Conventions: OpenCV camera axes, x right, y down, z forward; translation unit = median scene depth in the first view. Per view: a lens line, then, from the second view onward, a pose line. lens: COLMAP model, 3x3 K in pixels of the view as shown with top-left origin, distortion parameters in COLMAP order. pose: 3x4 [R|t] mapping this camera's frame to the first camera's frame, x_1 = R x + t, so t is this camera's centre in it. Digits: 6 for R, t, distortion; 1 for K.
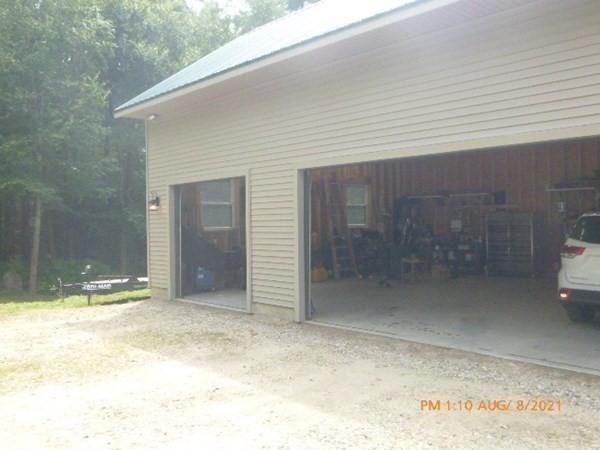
lens RADIAL K [[478.8, 0, 300.0], [0, 478.8, 225.0], [0, 0, 1]] dist [-0.009840, -0.006982]
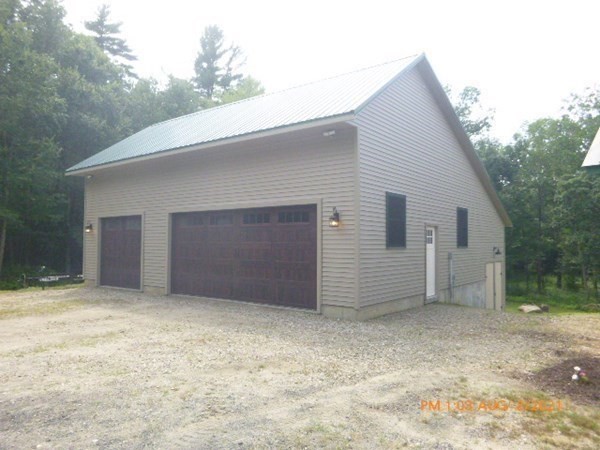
lens RADIAL K [[459.1, 0, 316.5], [0, 459.1, 226.3], [0, 0, 1]] dist [-0.007177, -0.001520]
pose [[0.989814, 0.023525, 0.140410, 0.178056], [-0.017437, 0.998860, -0.044434, 0.003797], [-0.141295, 0.041533, 0.989096, -0.479998]]
